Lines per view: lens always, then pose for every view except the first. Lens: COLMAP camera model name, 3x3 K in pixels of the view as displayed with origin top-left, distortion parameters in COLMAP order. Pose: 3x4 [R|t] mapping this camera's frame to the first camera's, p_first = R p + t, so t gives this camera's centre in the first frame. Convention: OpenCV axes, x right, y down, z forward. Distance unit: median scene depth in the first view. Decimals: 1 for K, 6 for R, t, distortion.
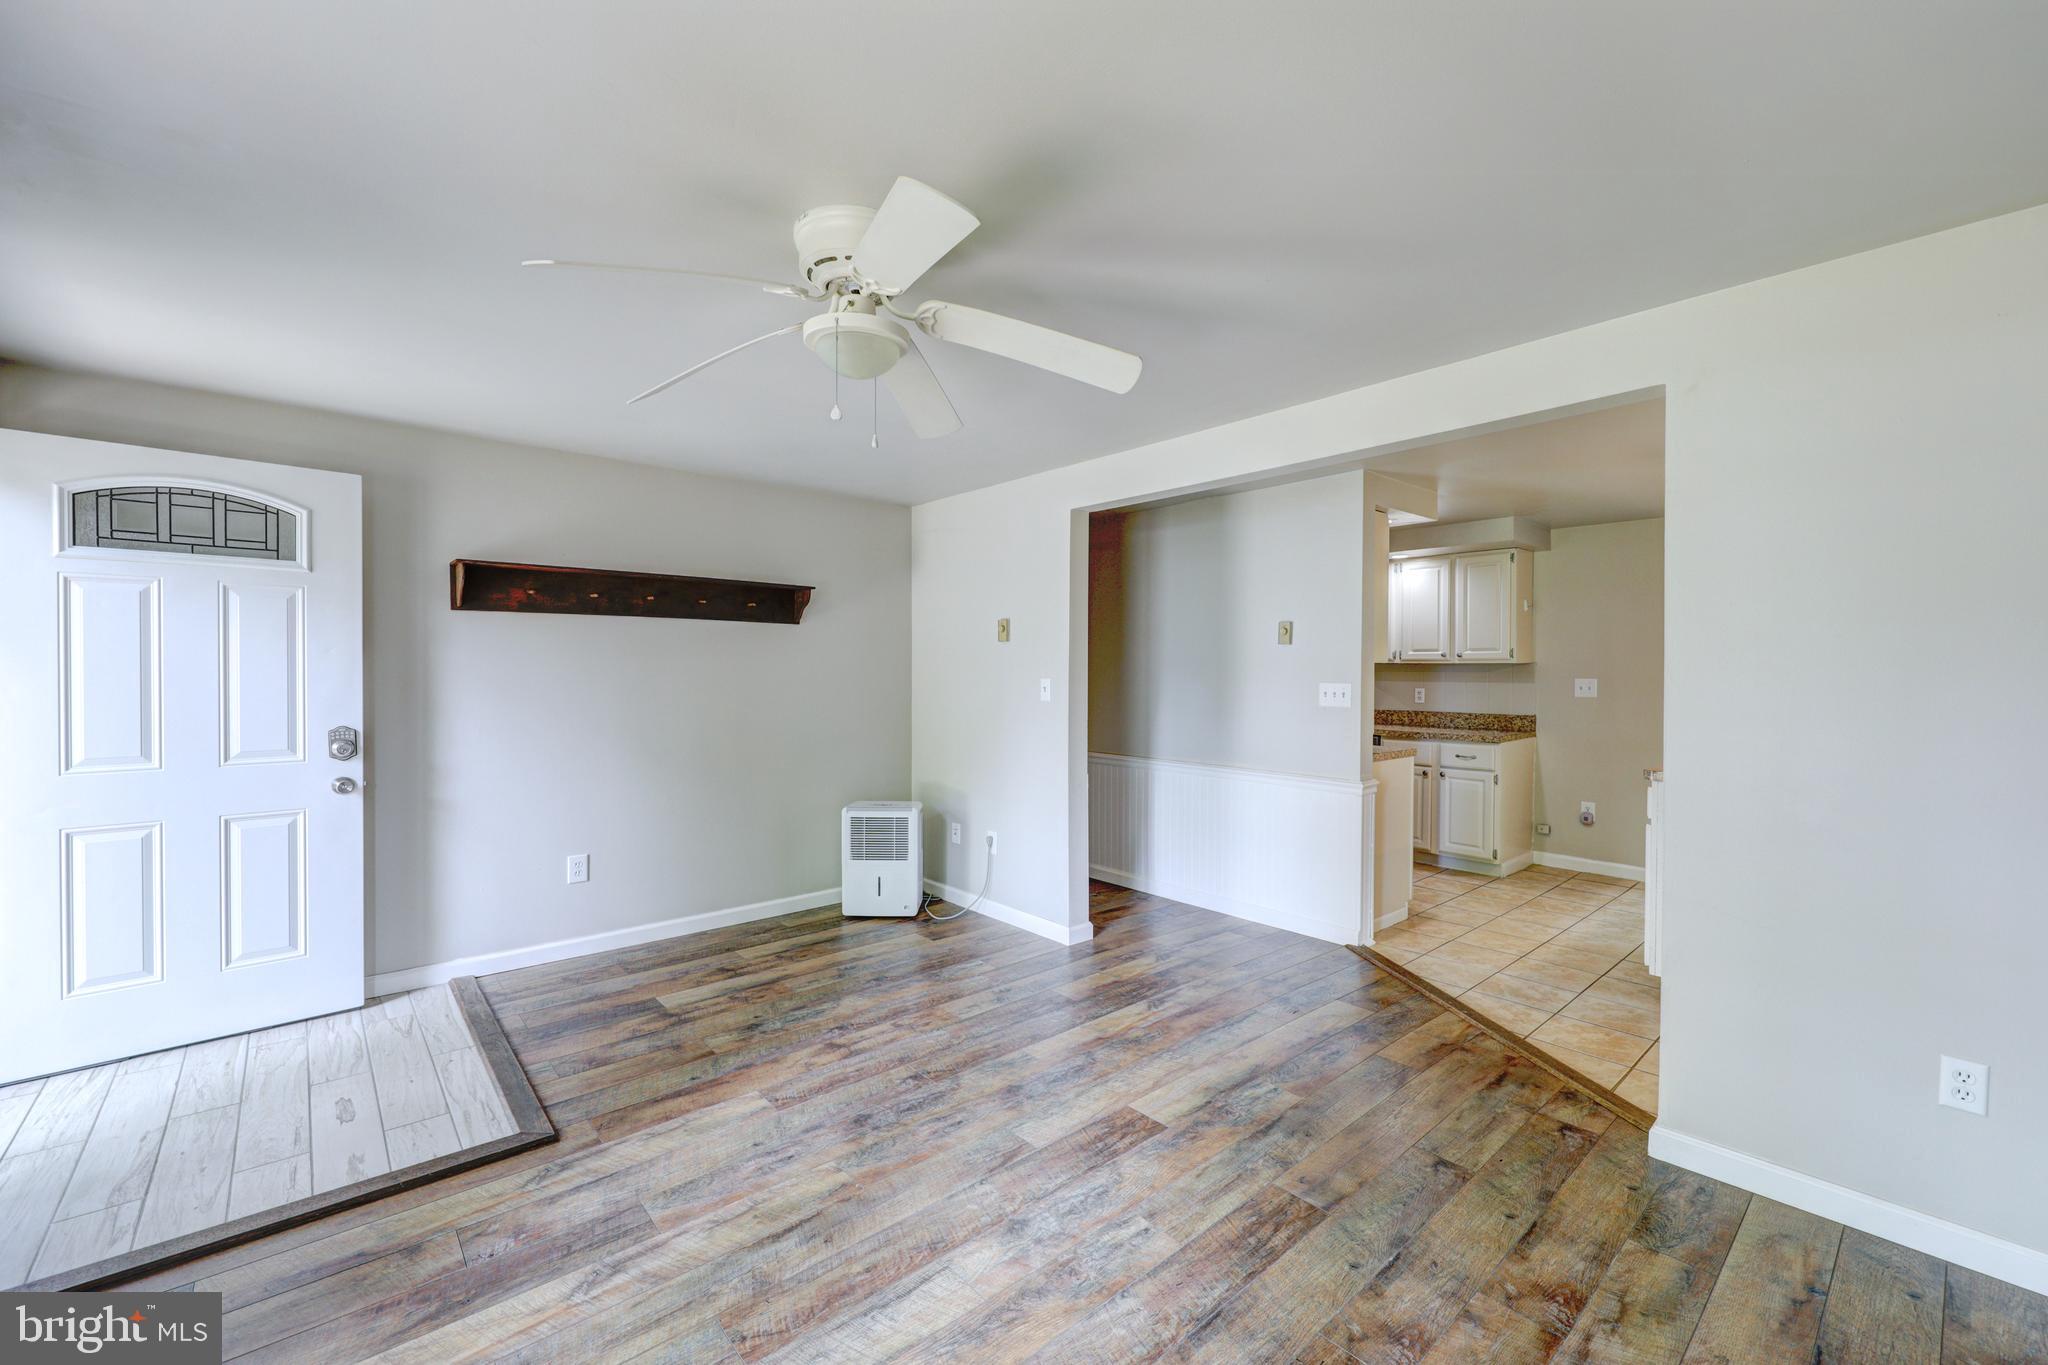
lens RADIAL K [[817.3, 0, 1007.8], [0, 817.3, 683.2], [0, 0, 1]] dist [0.010360, -0.003279]
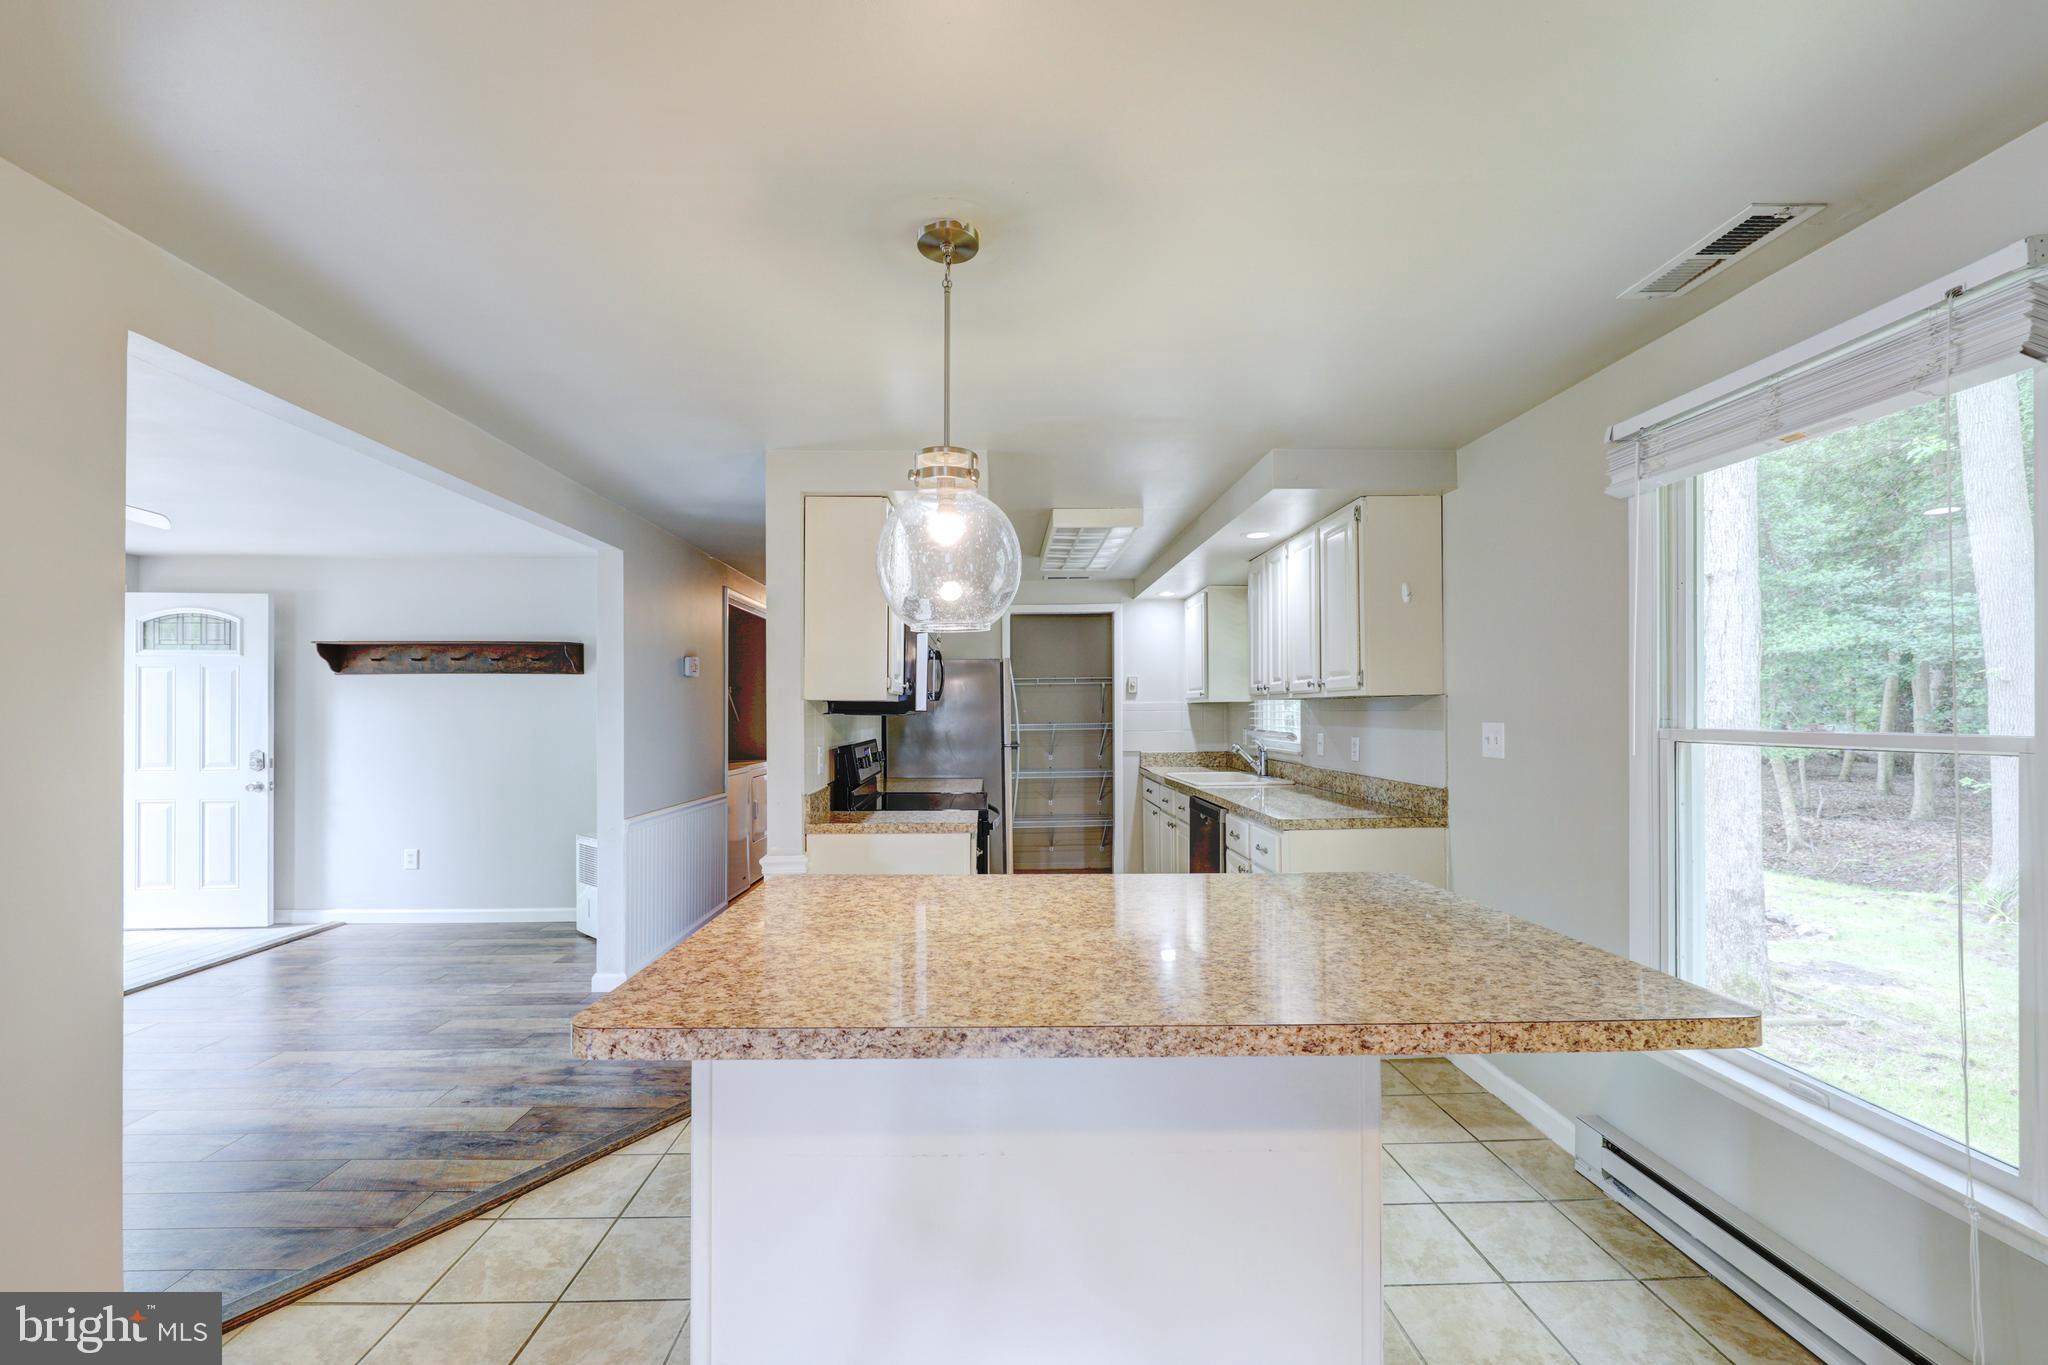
lens RADIAL K [[817.3, 0, 1003.2], [0, 817.3, 707.5], [0, 0, 1]] dist [0.010360, -0.003279]
pose [[0.774122, -0.008022, -0.632986, 1.307812], [-0.003520, 0.999850, -0.016976, -0.009647], [0.633027, 0.015369, 0.773977, 0.651019]]
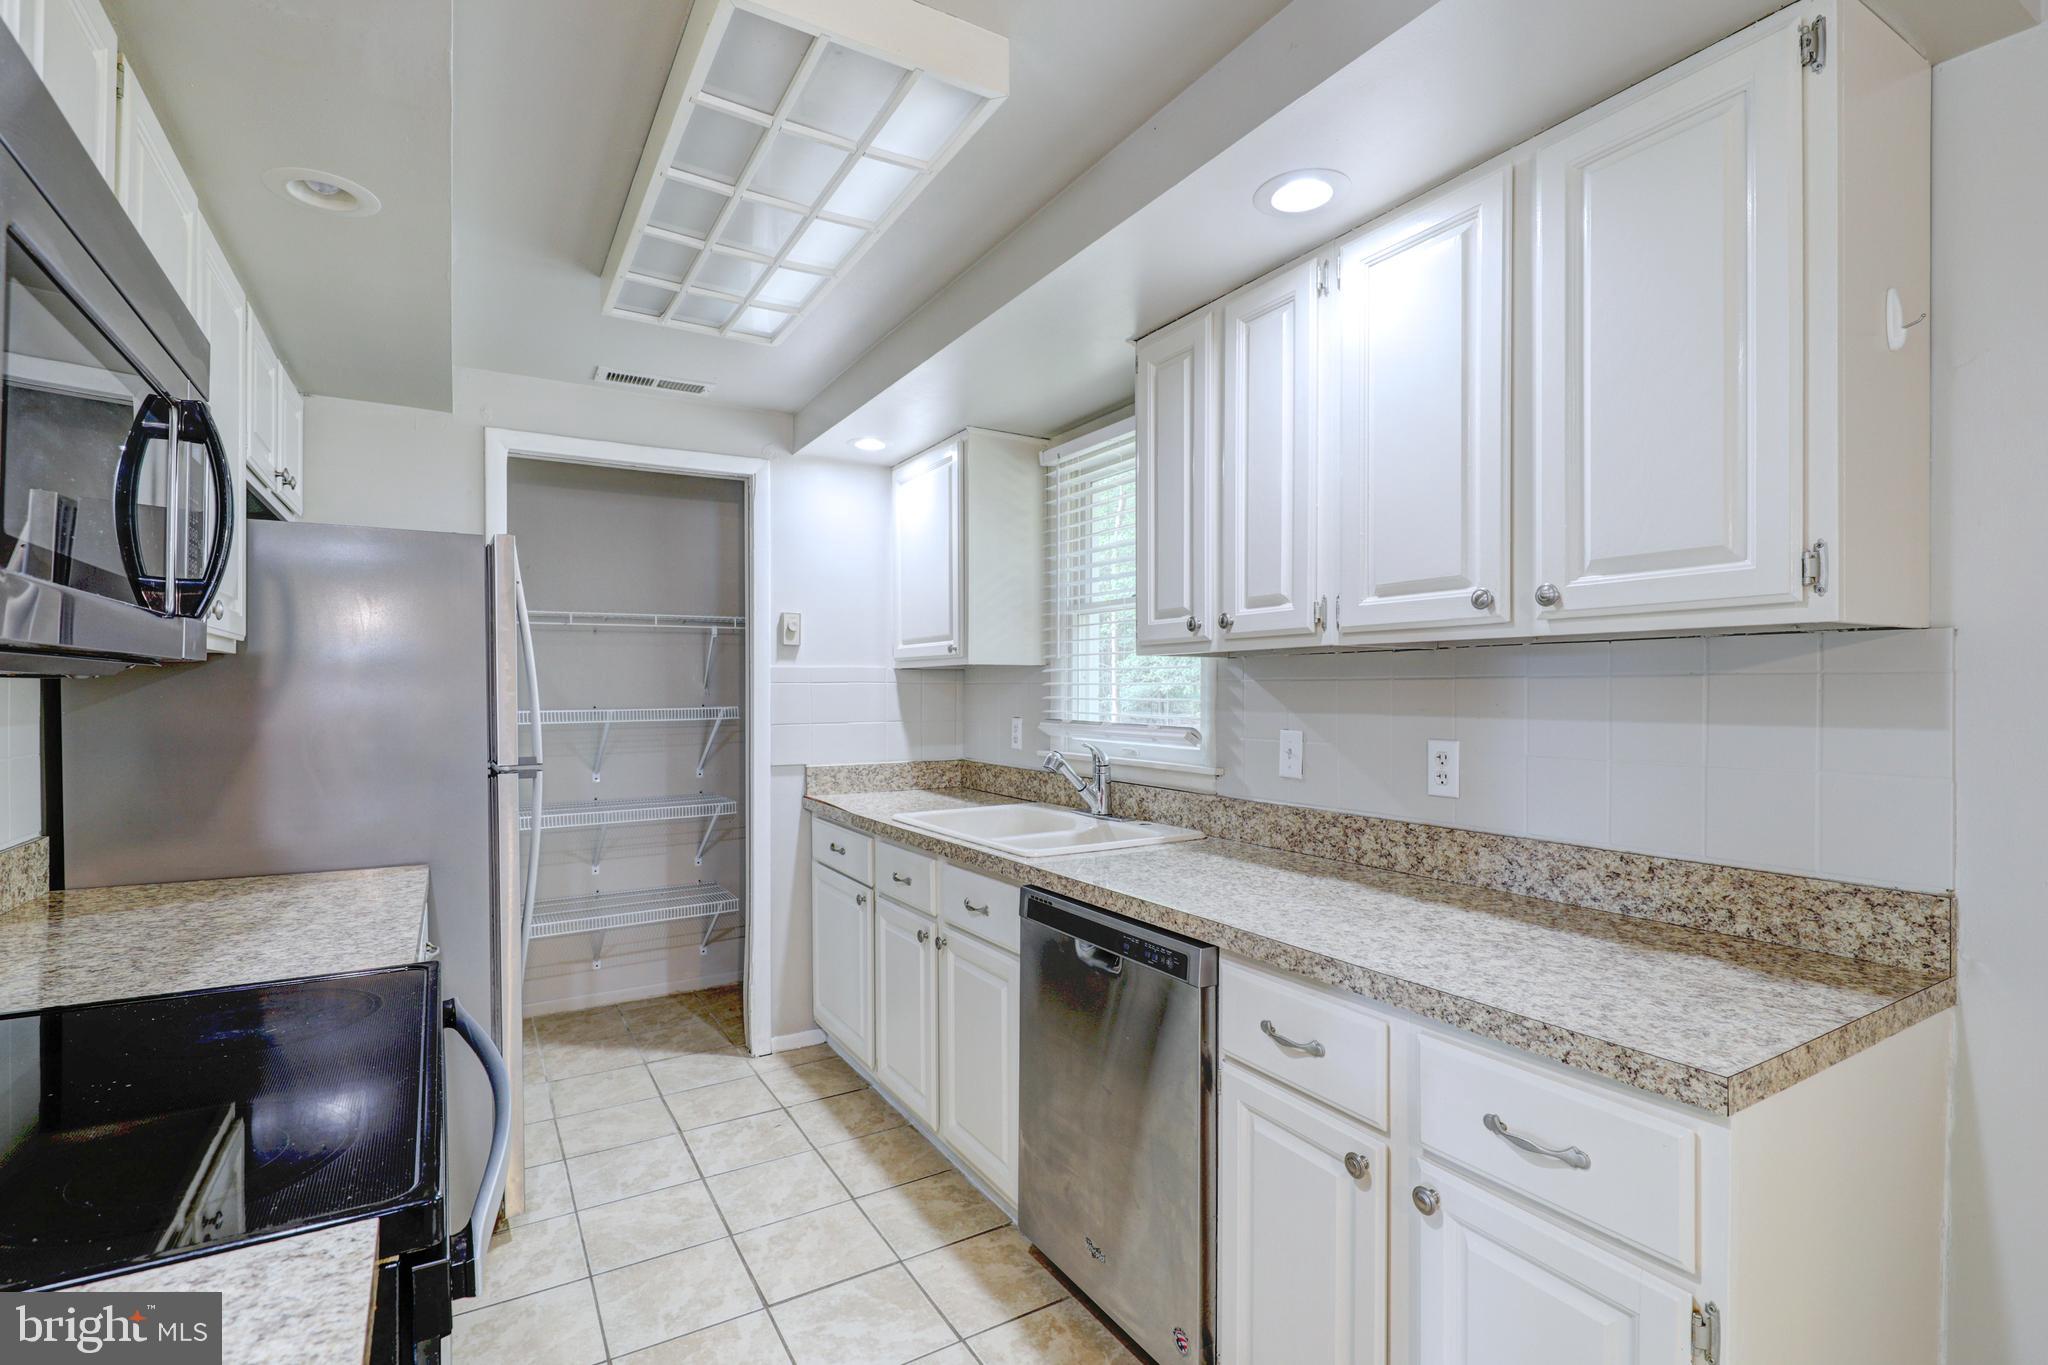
lens RADIAL K [[955.0, 0, 1024.5], [0, 955.0, 698.0], [0, 0, 1]] dist [0.003659, -0.000814]
pose [[0.986969, 0.000076, -0.160911, 0.789643], [-0.001260, 0.999973, -0.007255, -0.010148], [0.160906, 0.007363, 0.986942, 1.265791]]
